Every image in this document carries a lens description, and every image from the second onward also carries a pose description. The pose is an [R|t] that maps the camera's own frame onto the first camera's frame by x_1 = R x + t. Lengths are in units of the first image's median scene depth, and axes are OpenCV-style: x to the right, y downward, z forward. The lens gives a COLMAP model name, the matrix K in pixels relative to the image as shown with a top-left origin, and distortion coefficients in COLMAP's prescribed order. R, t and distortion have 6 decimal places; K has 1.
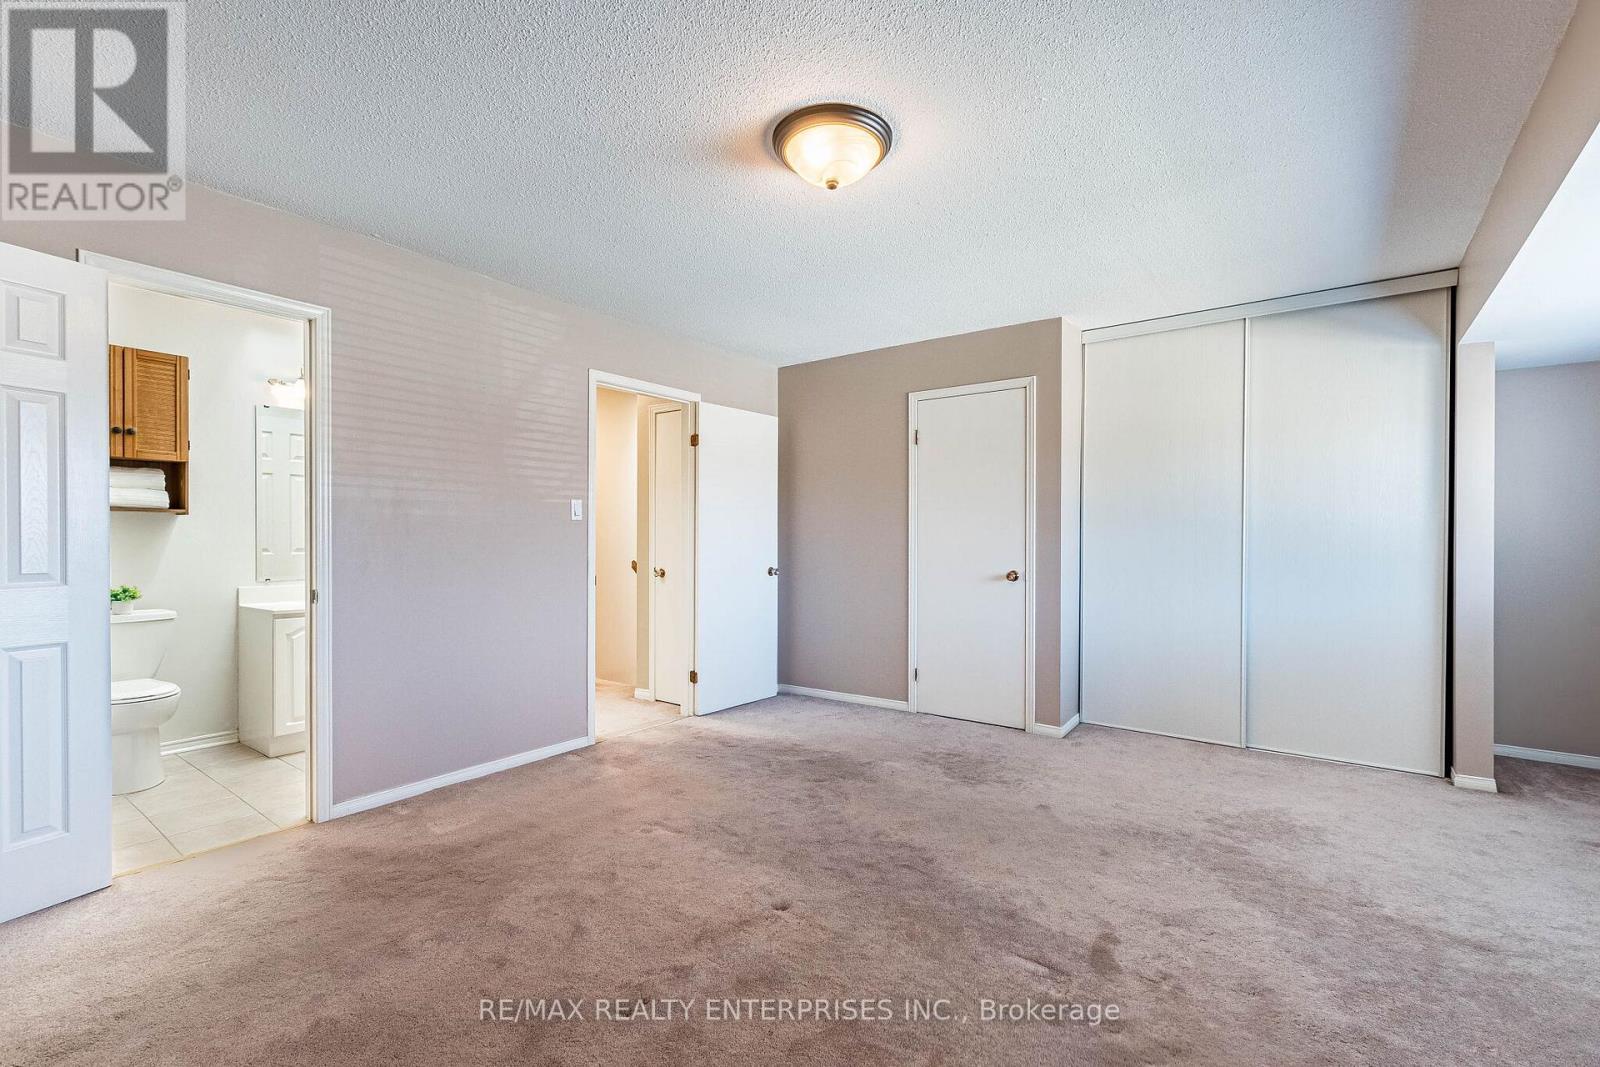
lens RADIAL K [[693.6, 0, 788.8], [0, 693.6, 541.7], [0, 0, 1]] dist [0.003823, -0.001964]
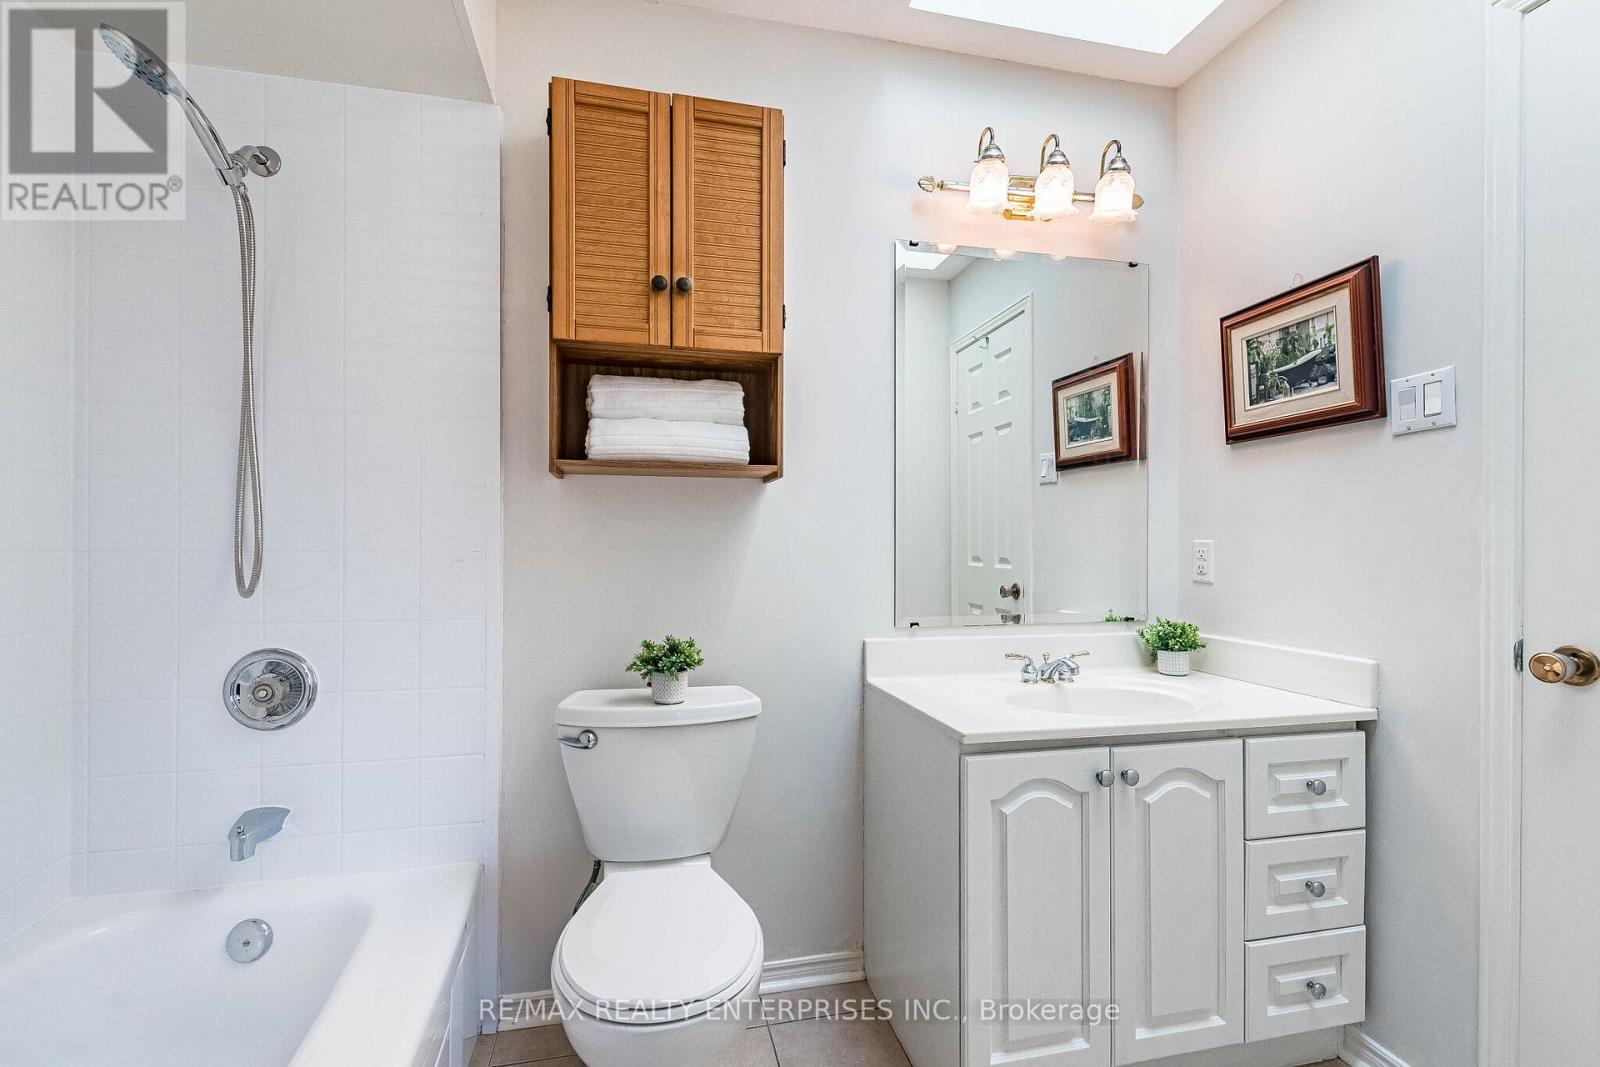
lens RADIAL K [[693.6, 0, 793.5], [0, 693.6, 541.0], [0, 0, 1]] dist [0.003823, -0.001964]
pose [[0.764511, -0.004251, -0.644597, -0.580986], [-0.002204, 0.999955, -0.009209, 0.005229], [0.644607, 0.008461, 0.764467, 0.675063]]
